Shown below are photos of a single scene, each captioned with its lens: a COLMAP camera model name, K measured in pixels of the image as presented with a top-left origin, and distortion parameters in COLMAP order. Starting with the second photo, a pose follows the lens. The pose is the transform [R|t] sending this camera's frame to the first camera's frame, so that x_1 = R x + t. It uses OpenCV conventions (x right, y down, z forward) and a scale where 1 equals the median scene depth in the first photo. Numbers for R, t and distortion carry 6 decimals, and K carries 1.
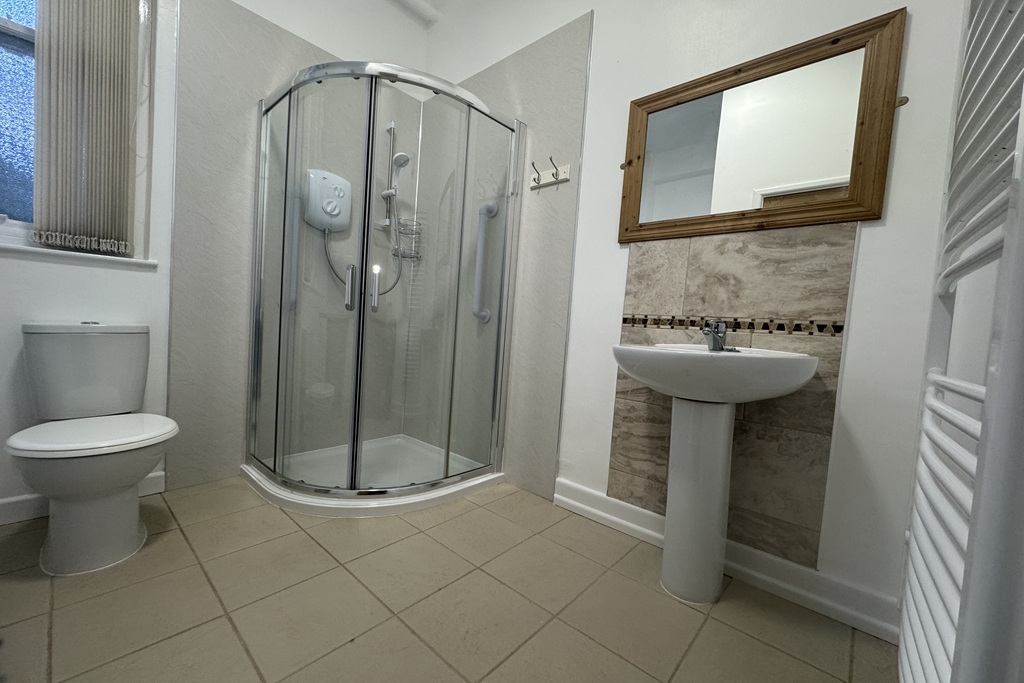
lens RADIAL K [[404.8, 0, 506.3], [0, 404.8, 343.2], [0, 0, 1]] dist [-0.002287, -0.000105]
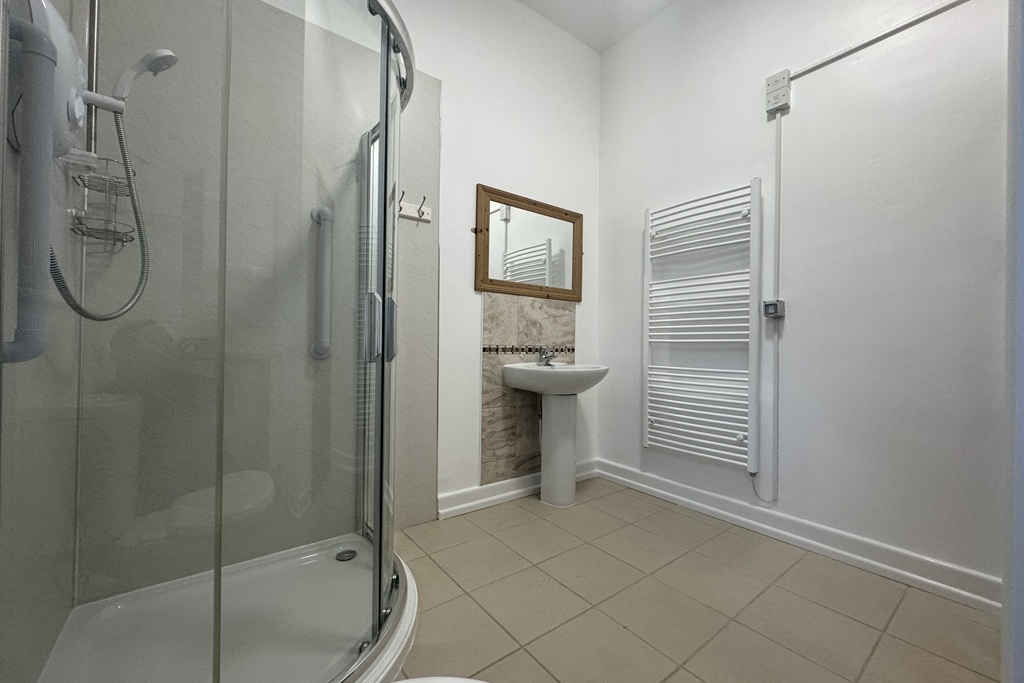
lens RADIAL K [[404.8, 0, 507.8], [0, 404.8, 347.4], [0, 0, 1]] dist [-0.002287, -0.000105]
pose [[0.196057, -0.058047, 0.978873, -1.047295], [0.045697, 0.997703, 0.050010, -0.133324], [-0.979527, 0.034927, 0.198259, 0.697343]]
